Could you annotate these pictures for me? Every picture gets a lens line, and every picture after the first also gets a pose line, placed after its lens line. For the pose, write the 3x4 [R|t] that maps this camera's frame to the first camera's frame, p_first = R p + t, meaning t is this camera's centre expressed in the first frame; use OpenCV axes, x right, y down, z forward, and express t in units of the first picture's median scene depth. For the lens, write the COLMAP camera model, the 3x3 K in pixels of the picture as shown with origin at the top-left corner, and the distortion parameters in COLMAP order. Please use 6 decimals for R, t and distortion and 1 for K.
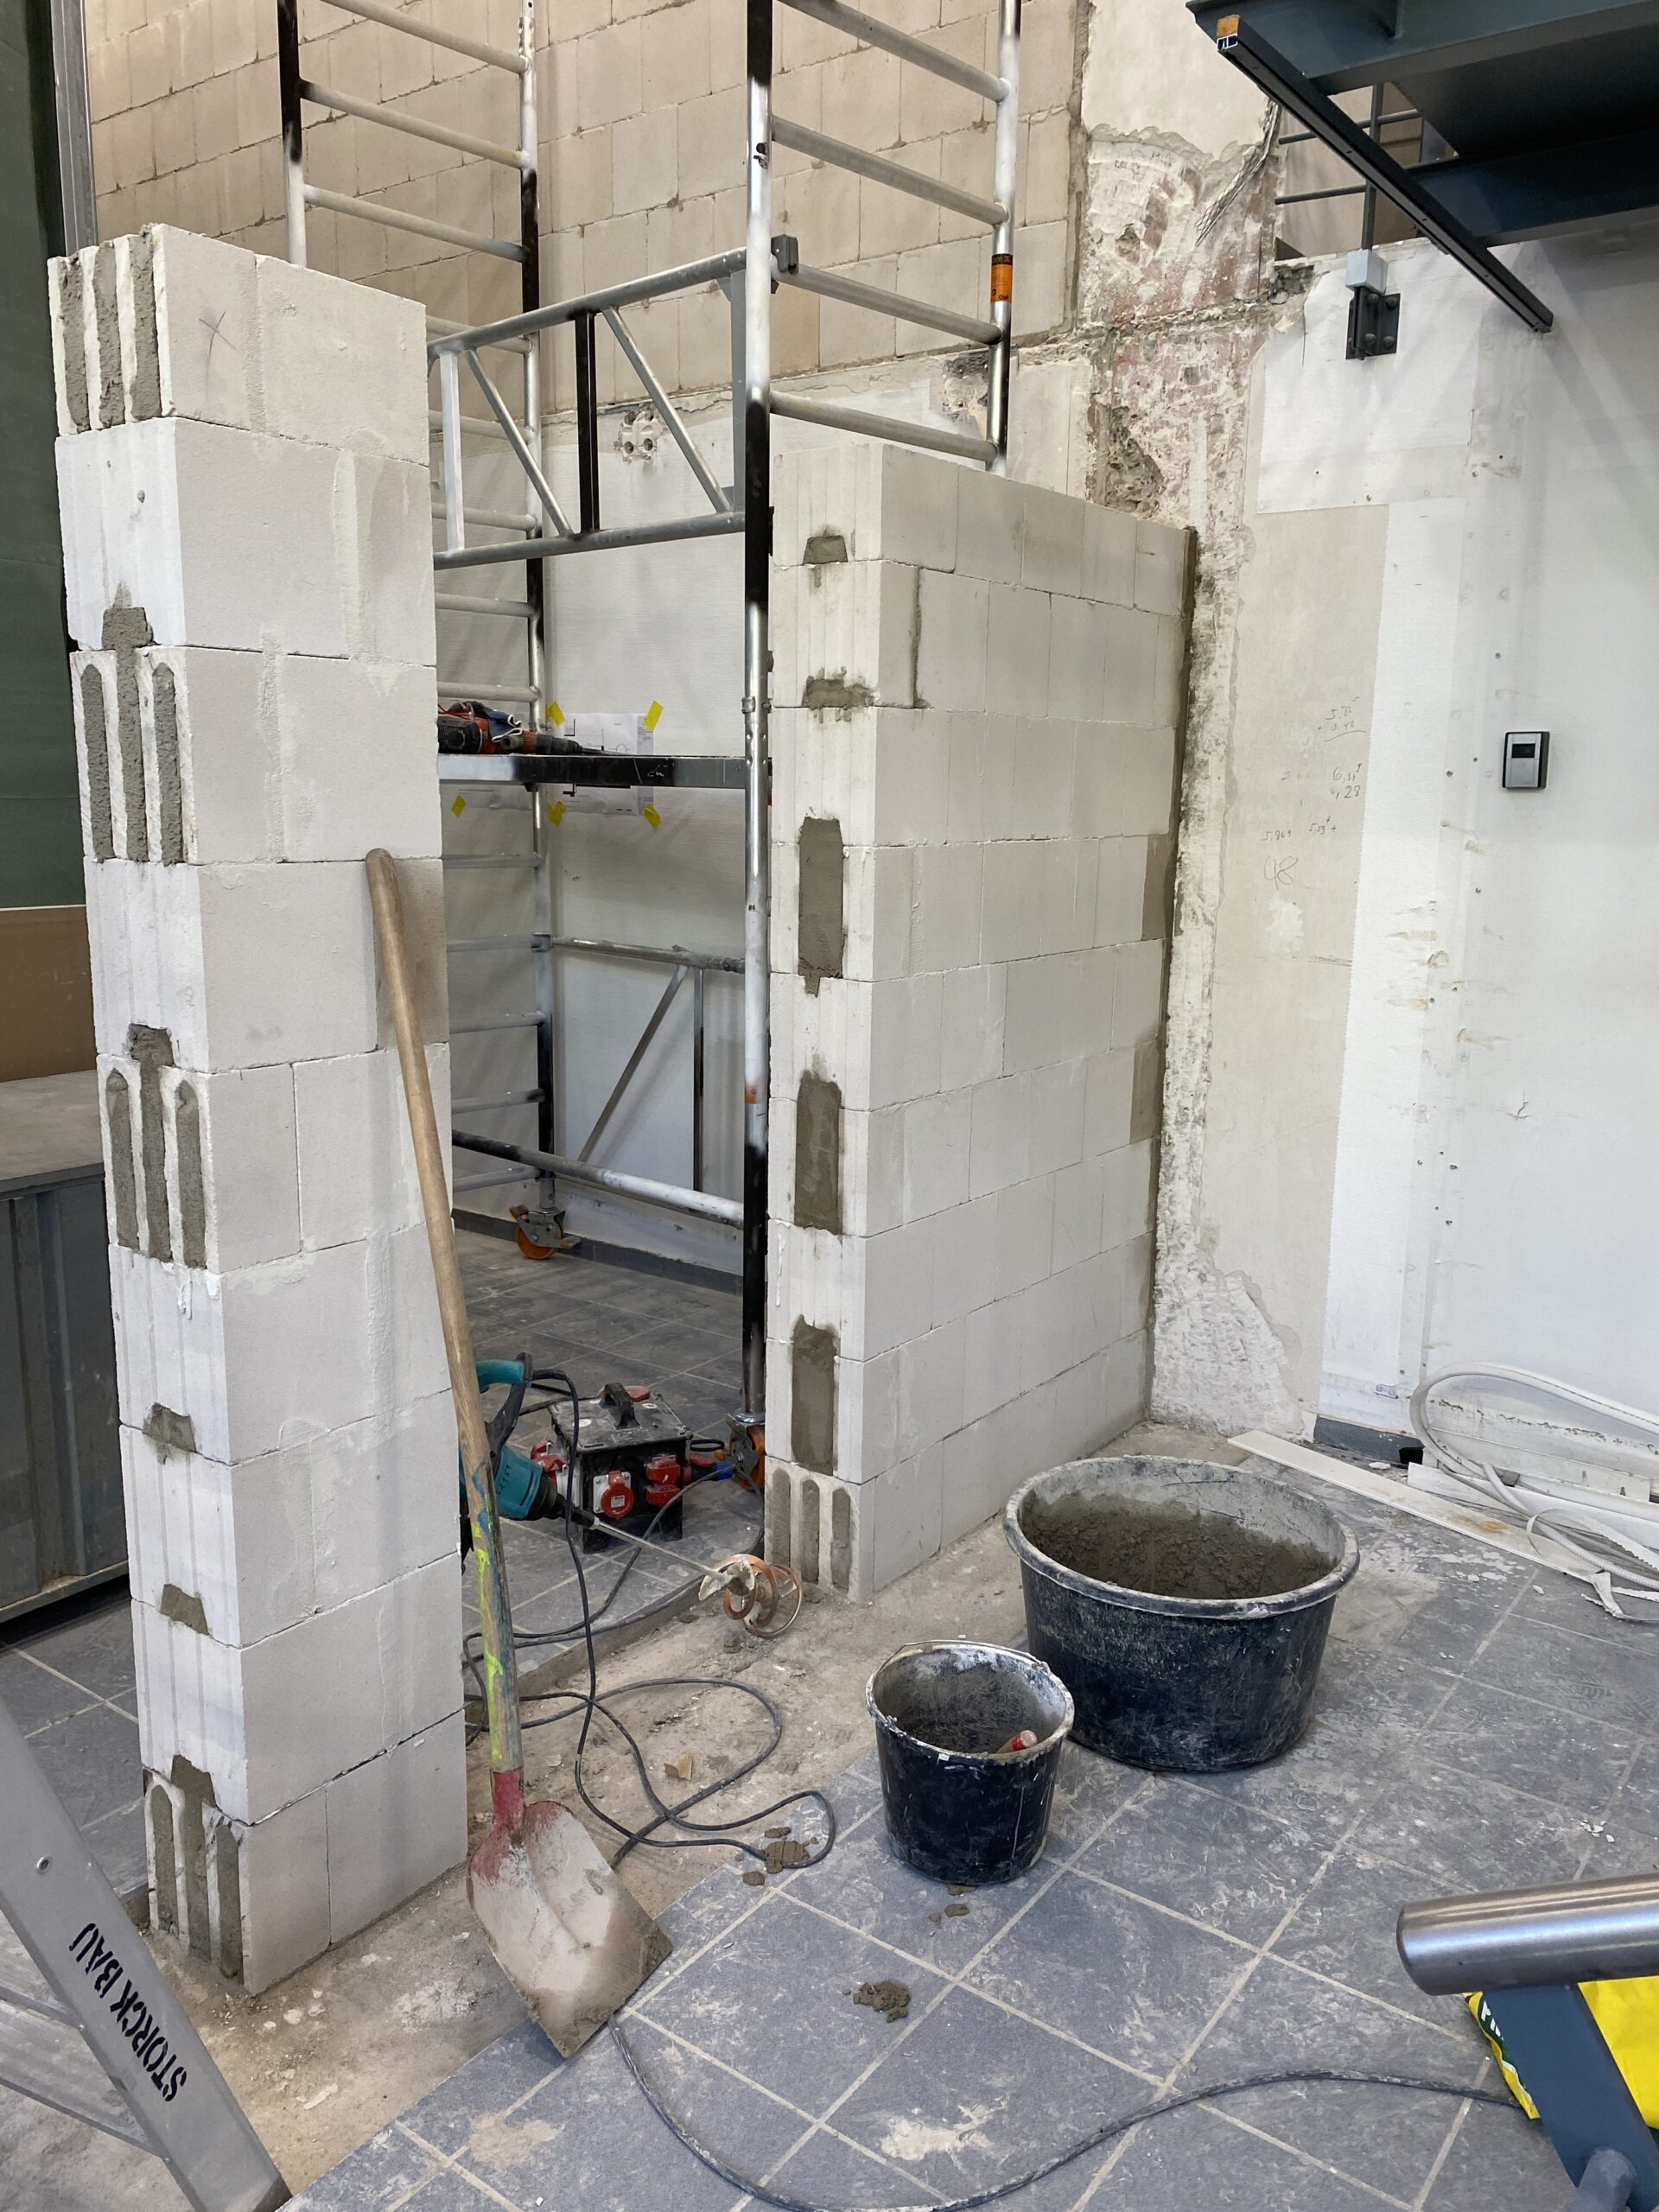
lens RADIAL K [[1689.0, 0, 829.5], [0, 1689.0, 1106.0], [0, 0, 1]] dist [0.058646, -0.139490]
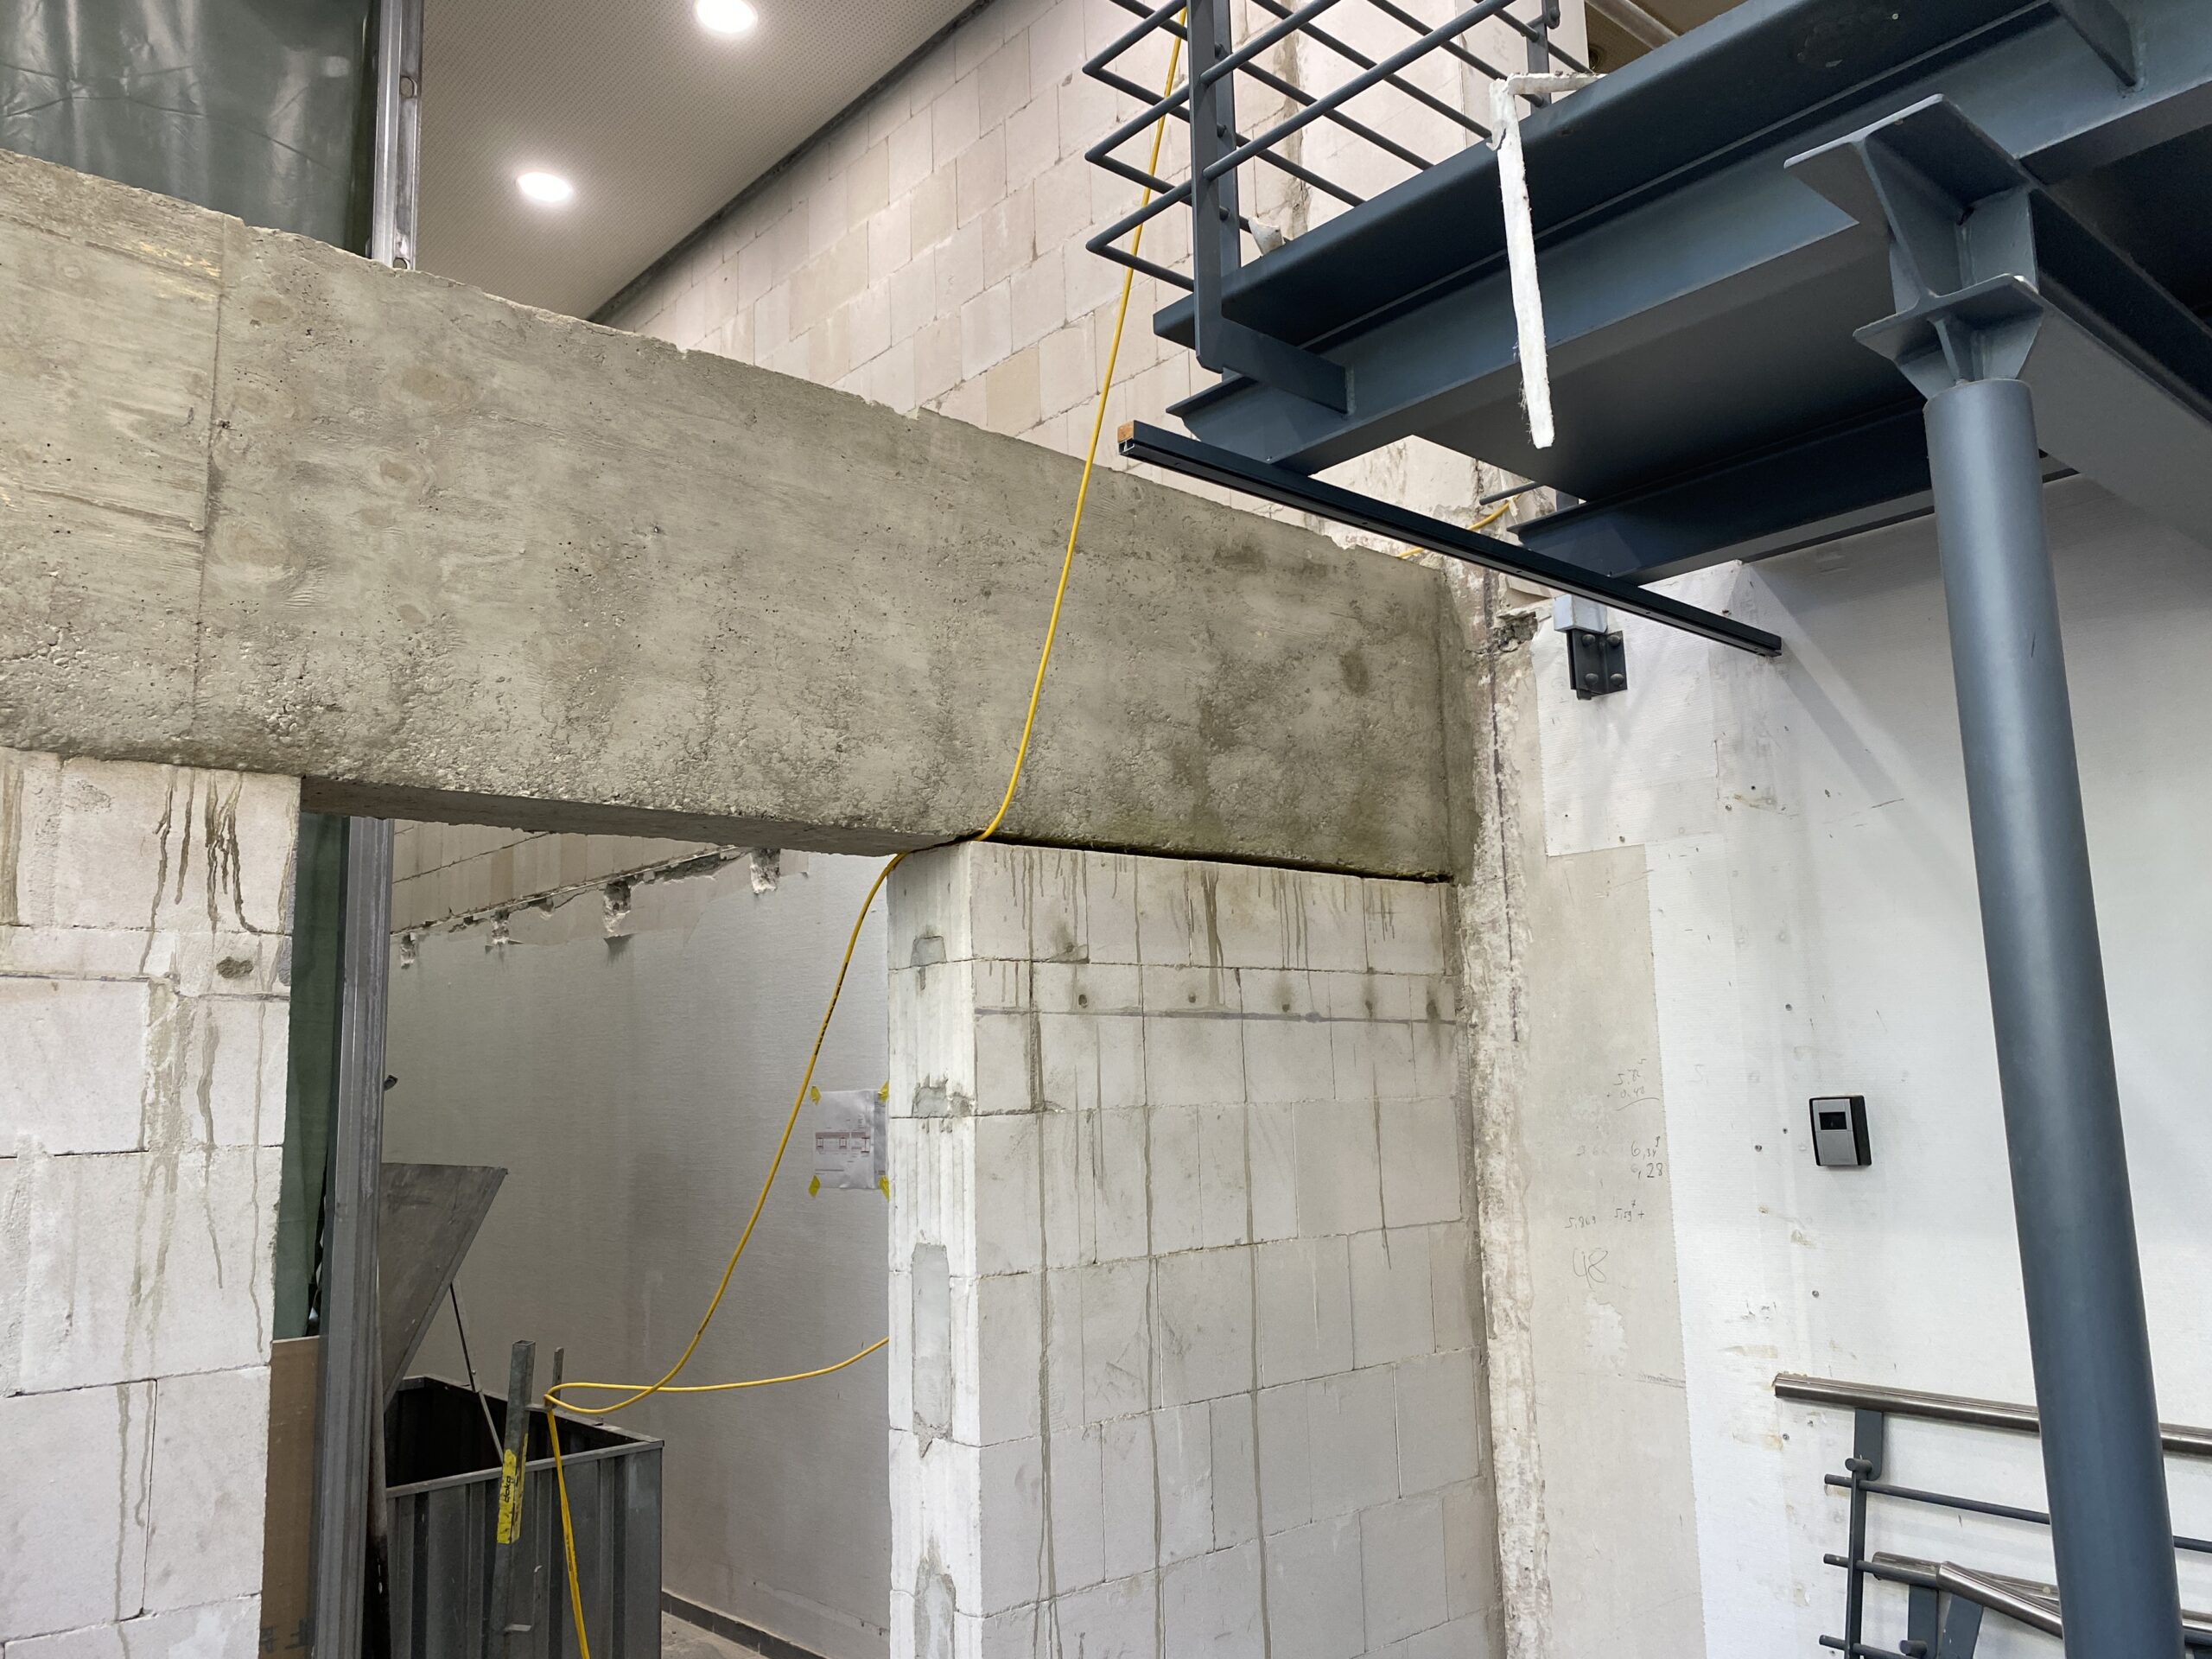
lens RADIAL K [[1689.0, 0, 1111.4], [0, 1689.0, 795.6], [0, 0, 1]] dist [0.058646, -0.139490]
pose [[0.978344, -0.077355, -0.191988, 0.228906], [0.004106, 0.934611, -0.355648, -0.062951], [0.206945, 0.347158, 0.914688, 0.118796]]
